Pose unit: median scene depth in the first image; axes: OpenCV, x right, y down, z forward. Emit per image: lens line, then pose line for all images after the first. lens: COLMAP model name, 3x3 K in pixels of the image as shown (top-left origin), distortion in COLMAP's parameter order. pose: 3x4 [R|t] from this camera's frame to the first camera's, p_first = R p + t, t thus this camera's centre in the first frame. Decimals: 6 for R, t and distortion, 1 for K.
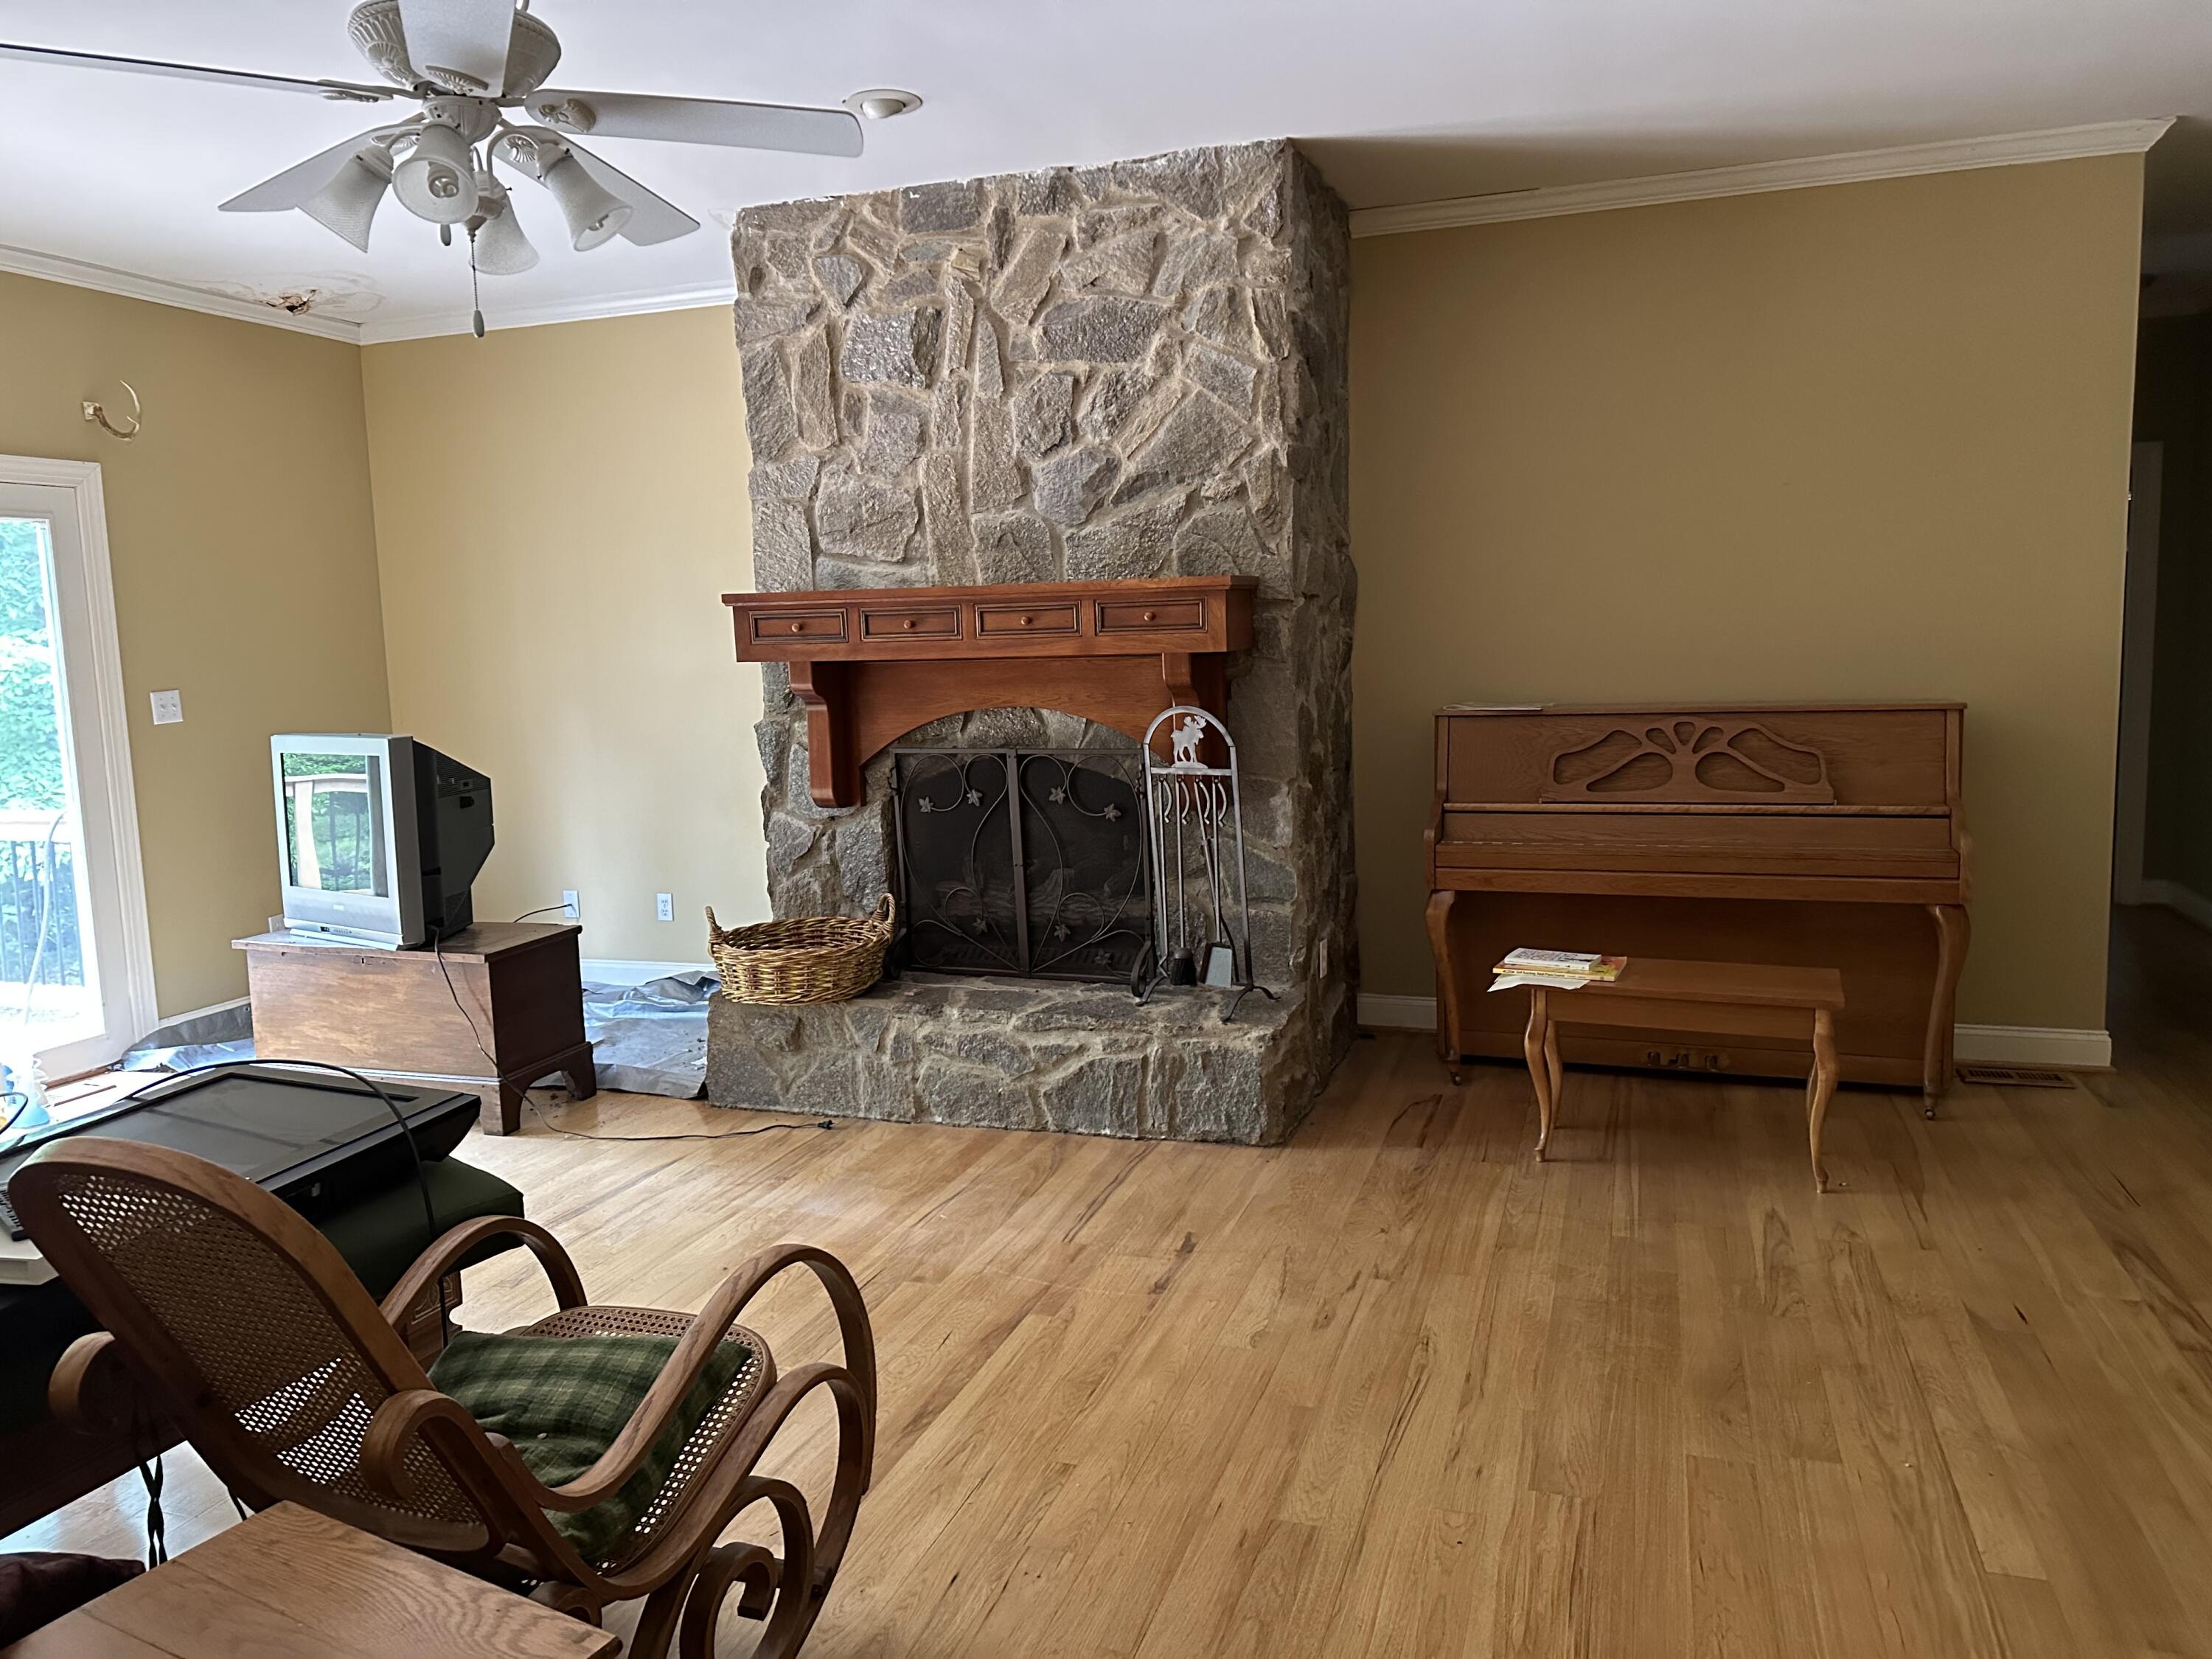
lens RADIAL K [[1509.2, 0, 1115.2], [0, 1509.2, 806.4], [0, 0, 1]] dist [0.085332, -0.123198]
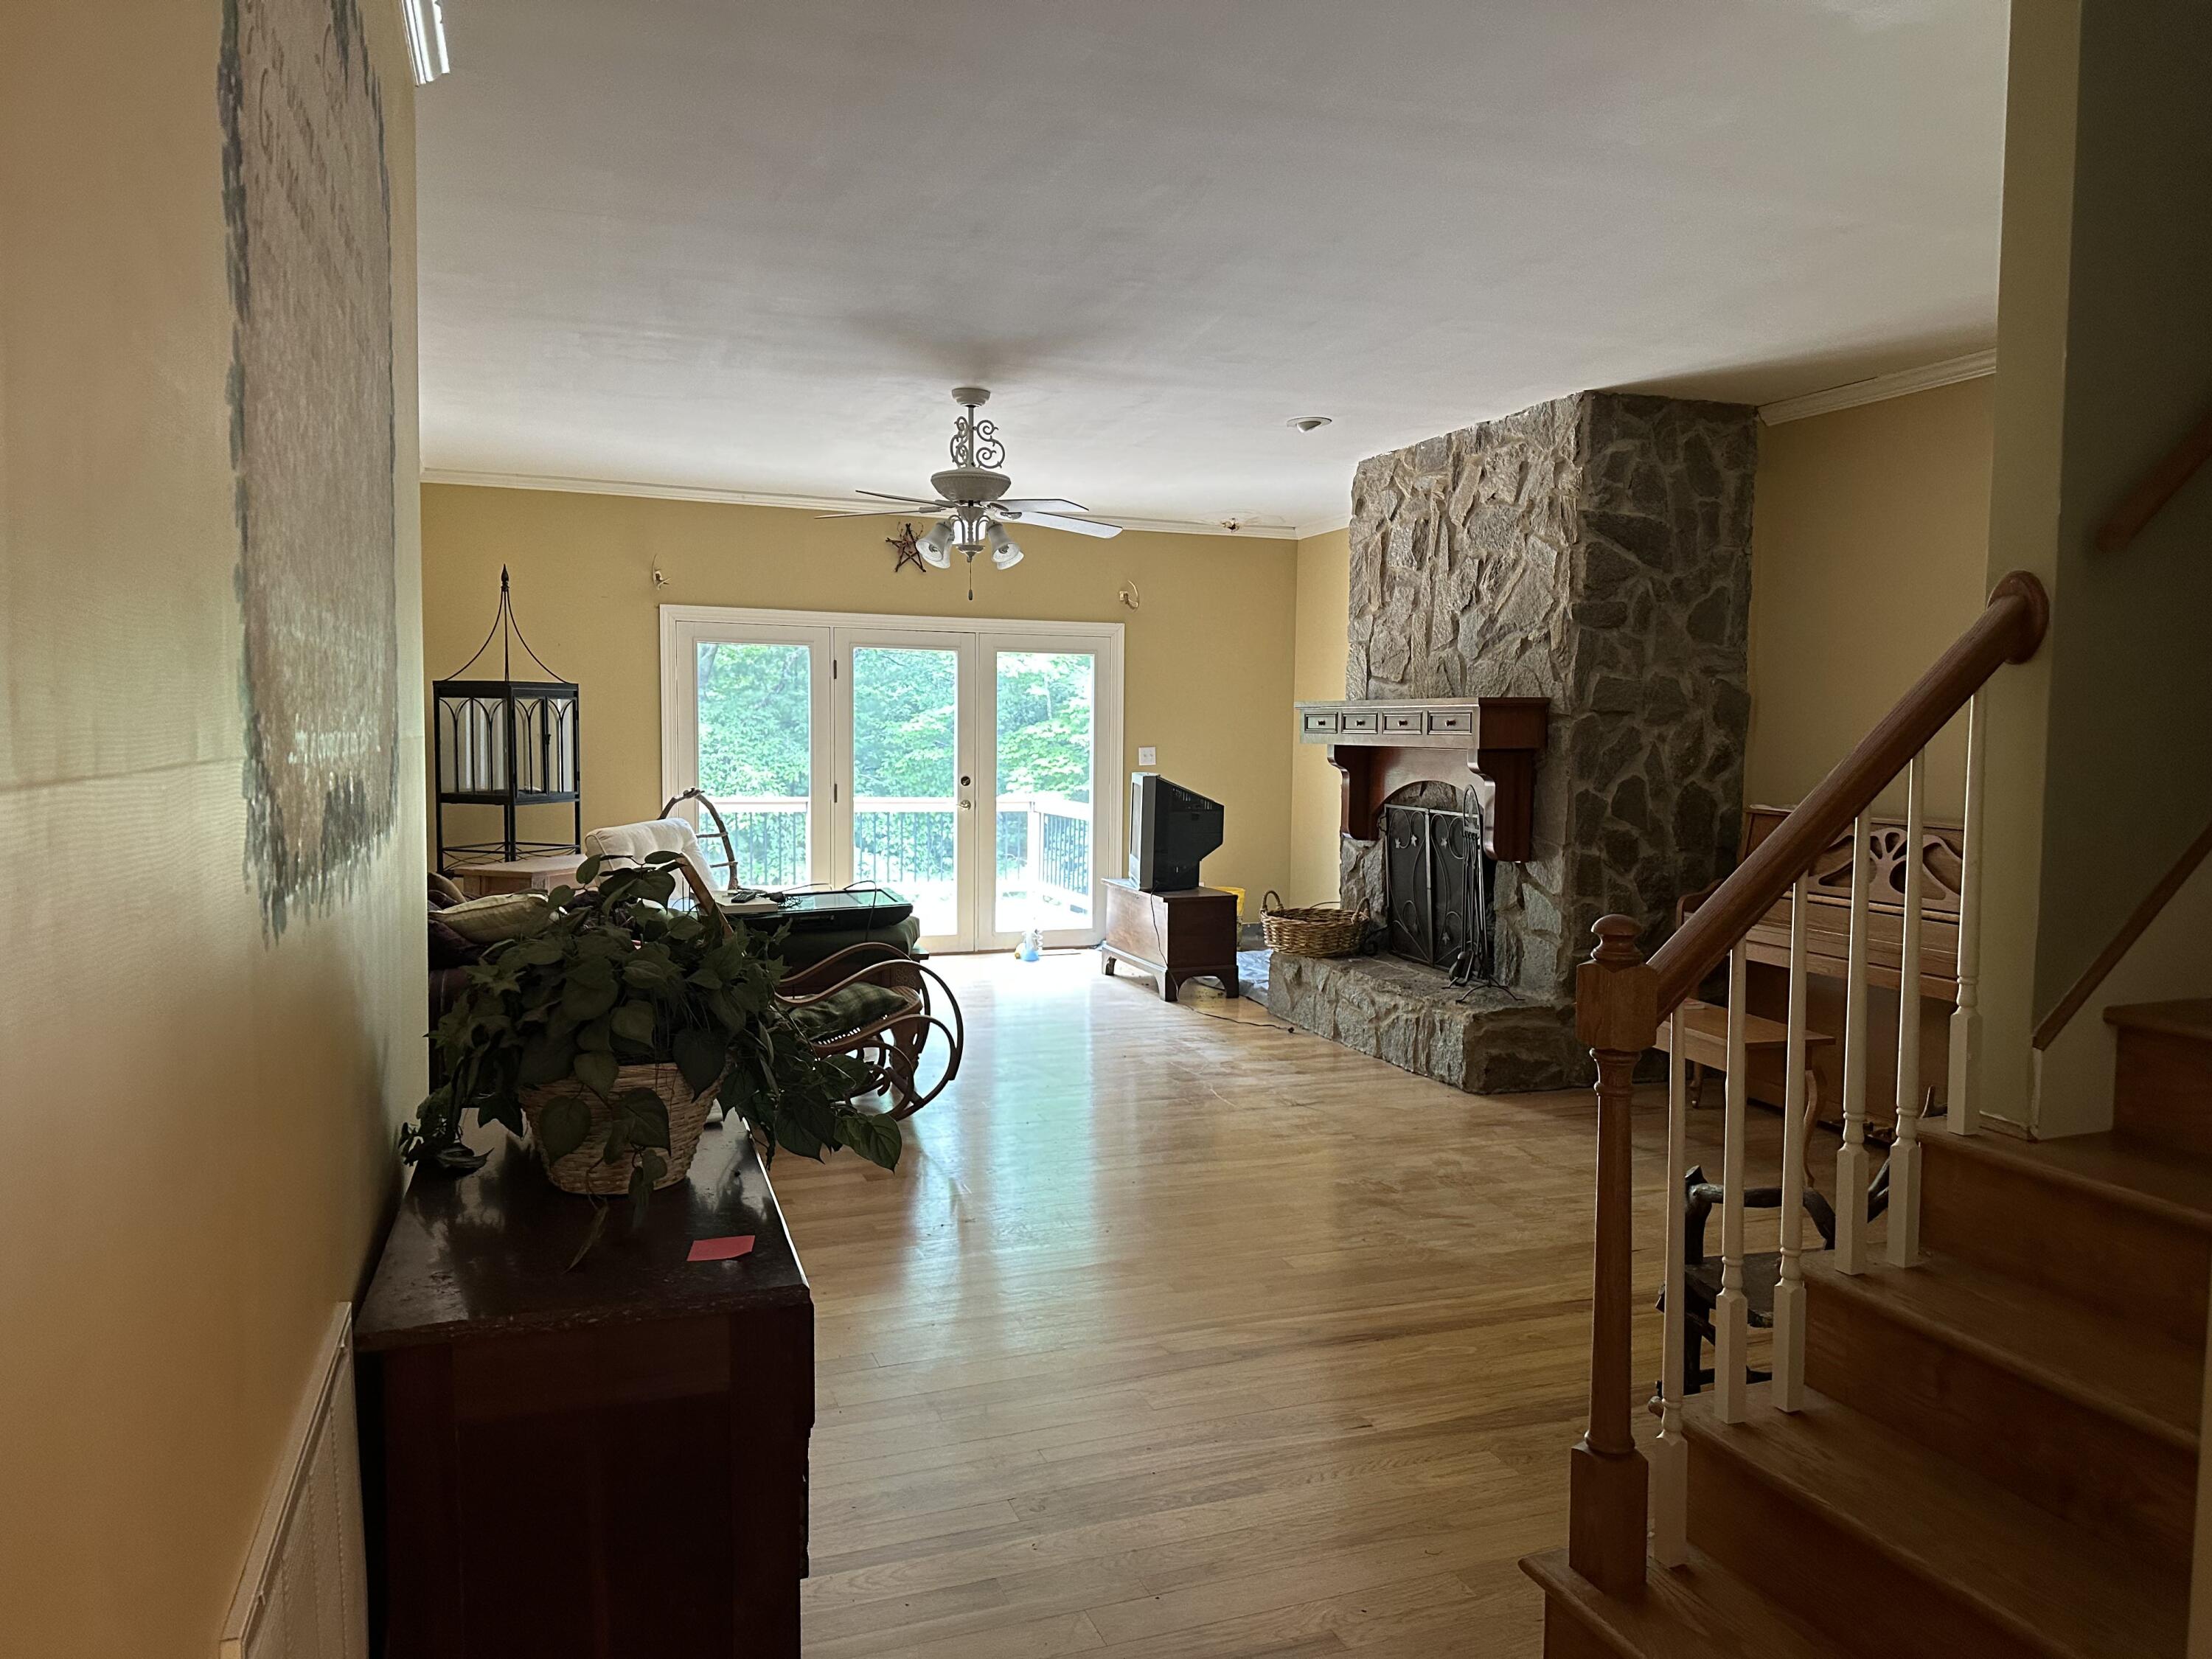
lens RADIAL K [[1509.2, 0, 1115.2], [0, 1509.2, 806.4], [0, 0, 1]] dist [0.085332, -0.123198]
pose [[0.628981, 0.076973, -0.773601, 0.894184], [-0.118132, 0.992994, 0.002755, -0.008595], [0.768393, 0.089655, 0.633667, -0.177610]]
